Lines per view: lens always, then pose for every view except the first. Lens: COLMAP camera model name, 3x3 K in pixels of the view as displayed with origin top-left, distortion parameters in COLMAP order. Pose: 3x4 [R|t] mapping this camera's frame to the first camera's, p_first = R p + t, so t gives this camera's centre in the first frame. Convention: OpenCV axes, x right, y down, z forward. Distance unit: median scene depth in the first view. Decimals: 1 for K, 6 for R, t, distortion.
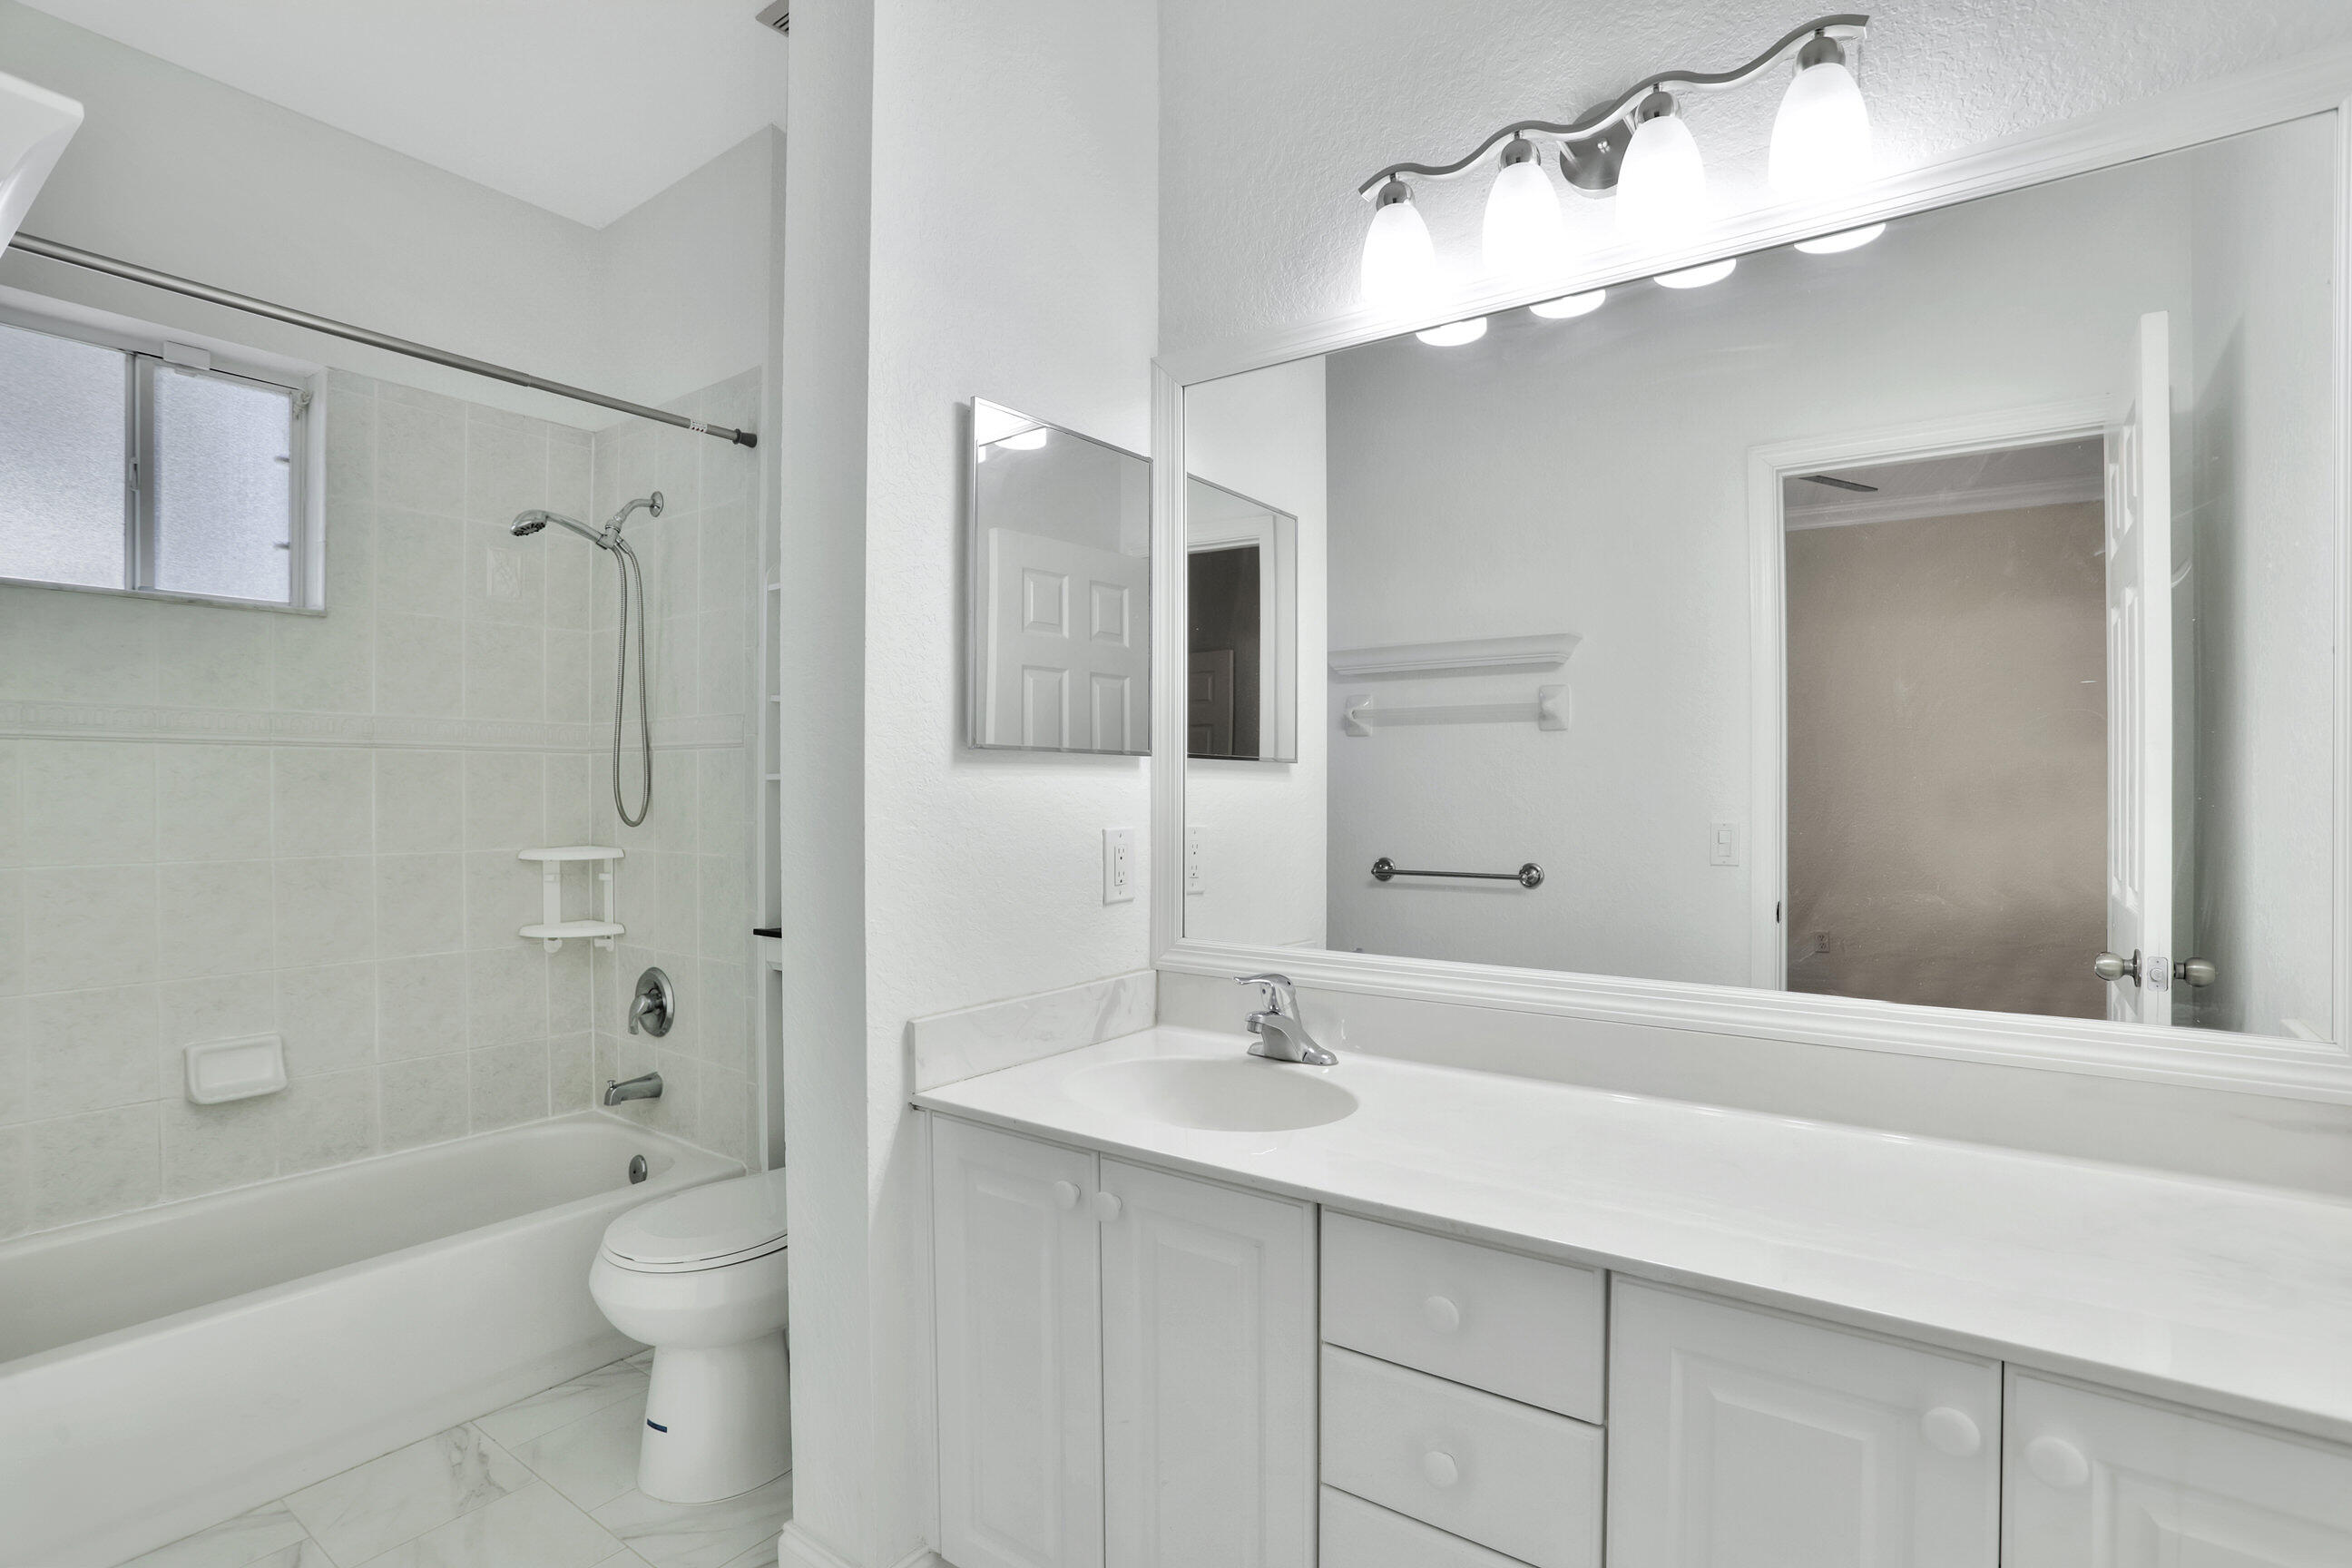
lens RADIAL K [[1144.3, 0, 1194.4], [0, 1144.3, 797.4], [0, 0, 1]] dist [-0.072496, 0.032362]
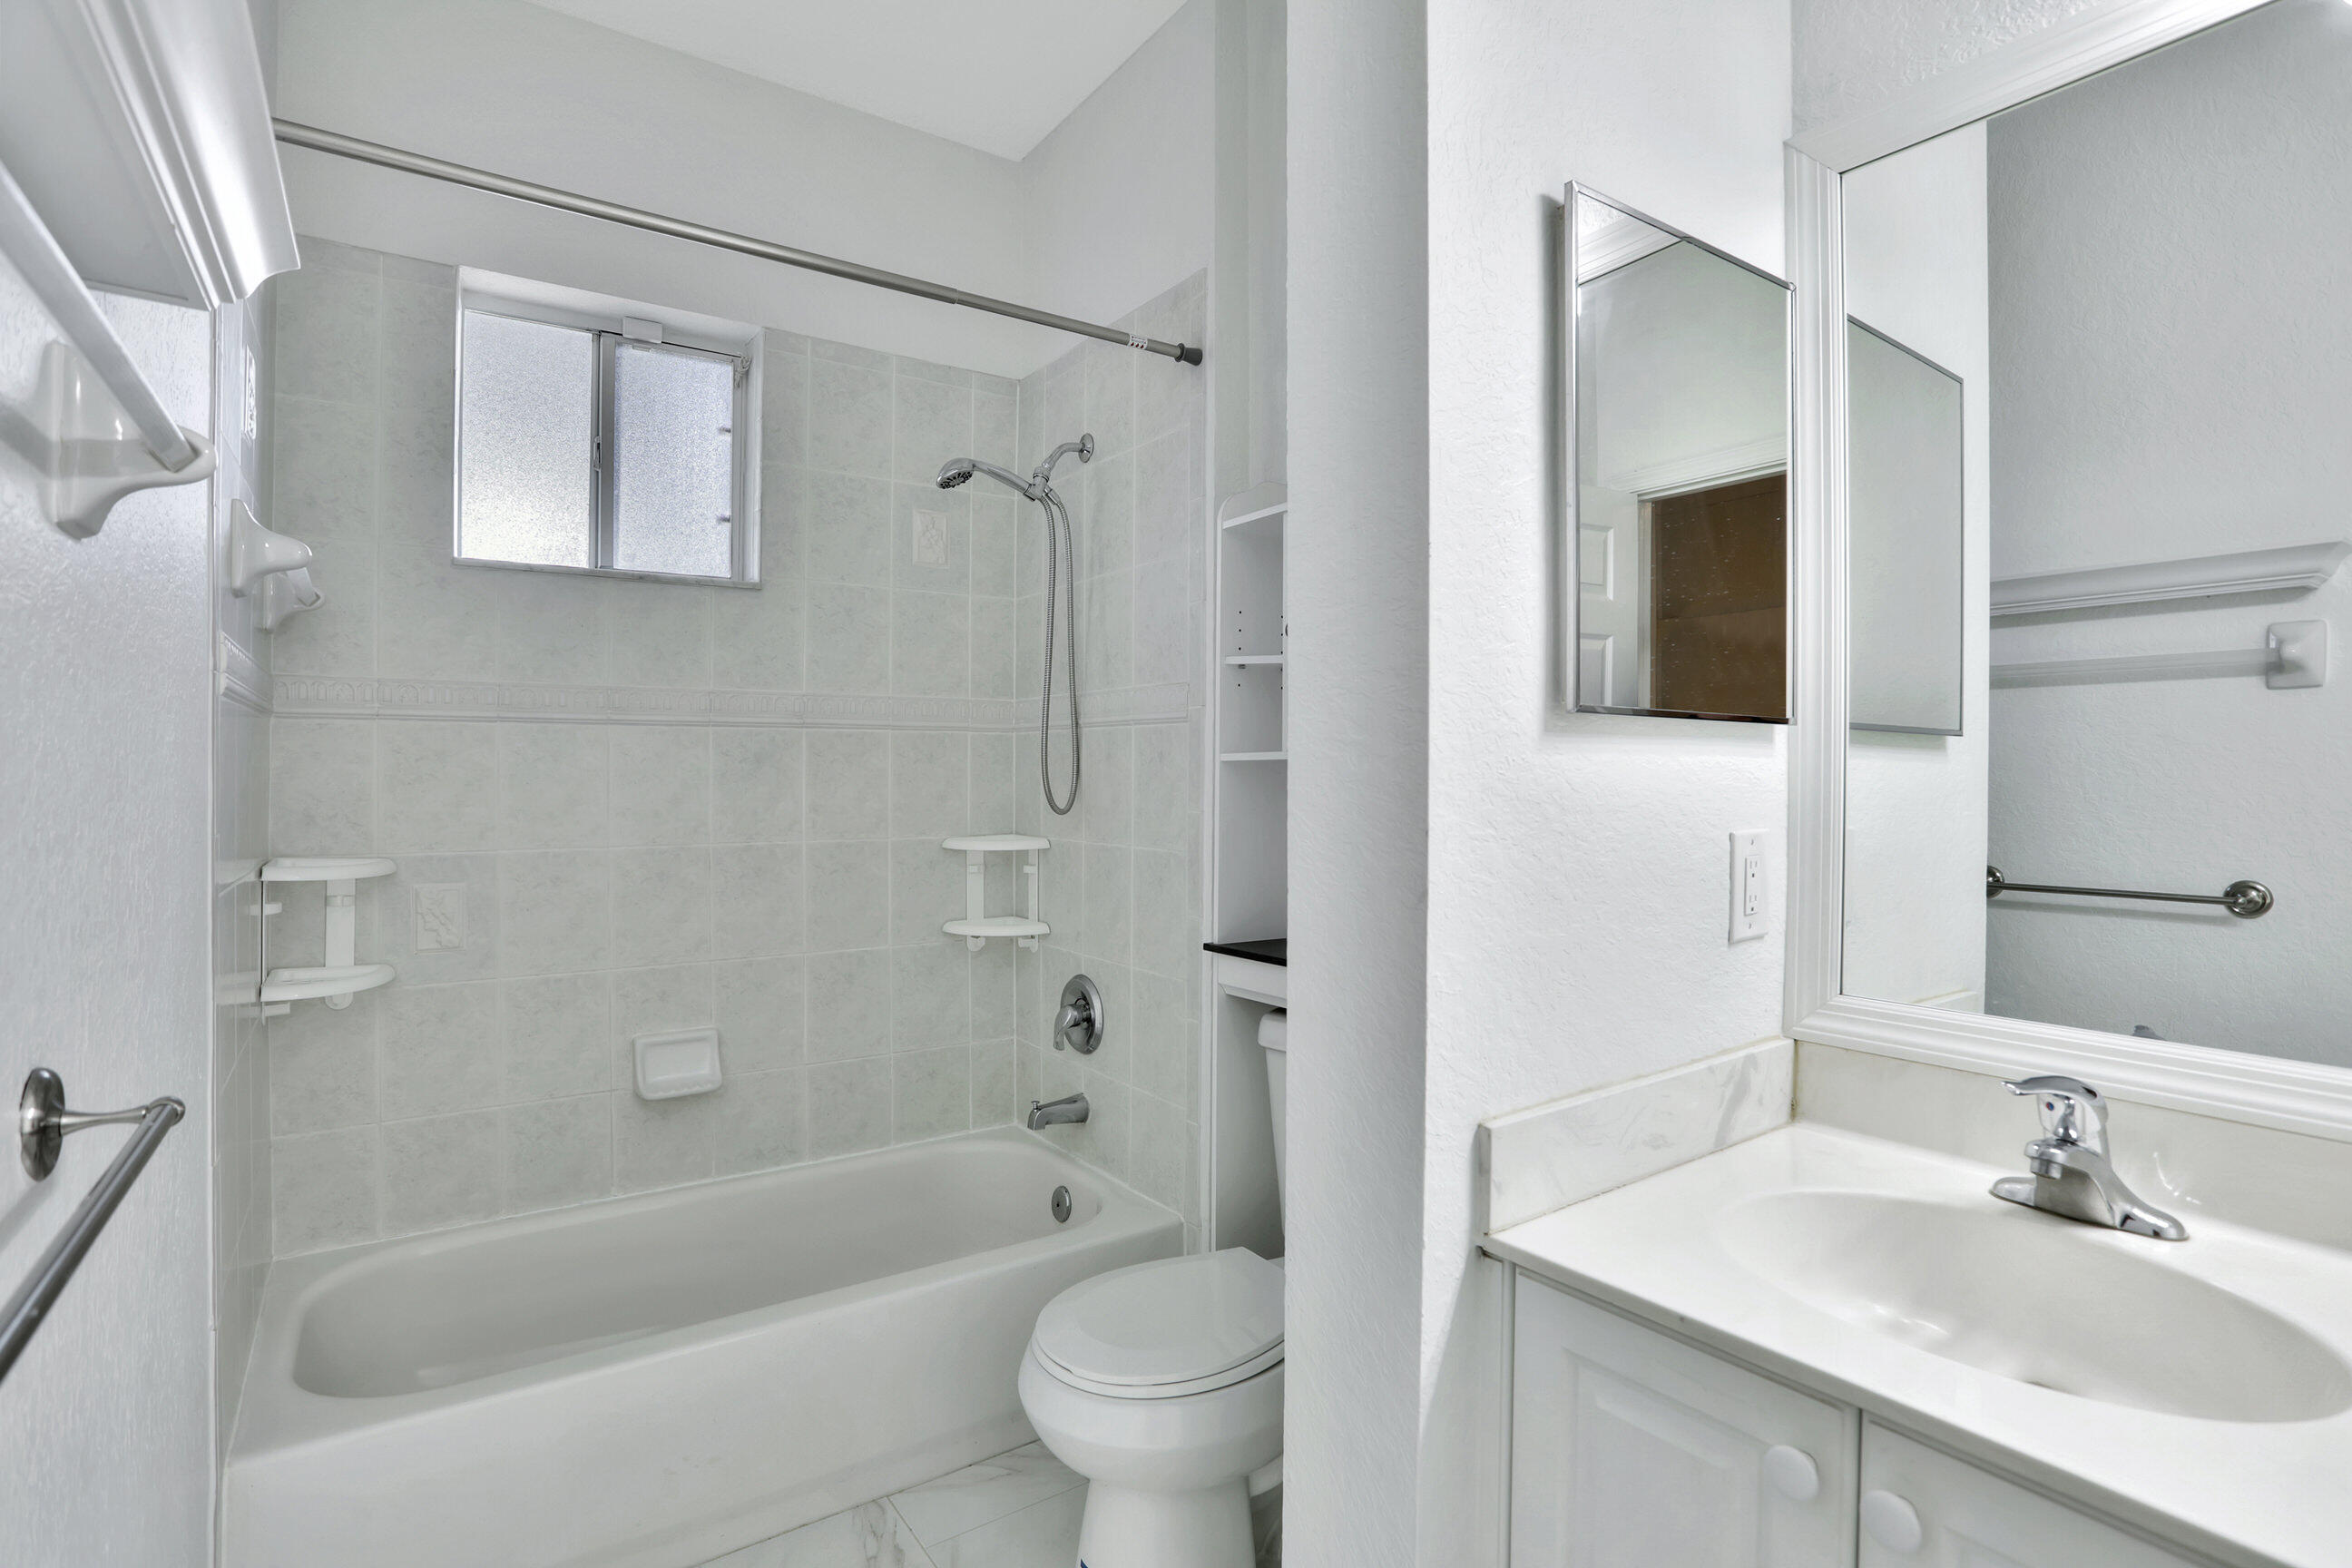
lens RADIAL K [[1156.4, 0, 1198.5], [0, 1156.4, 767.8], [0, 0, 1]] dist [-0.065646, 0.030328]
pose [[0.948418, -0.000157, -0.317023, -0.112943], [-0.003480, 0.999934, -0.010908, -0.001375], [0.317003, 0.011448, 0.948355, 0.181071]]
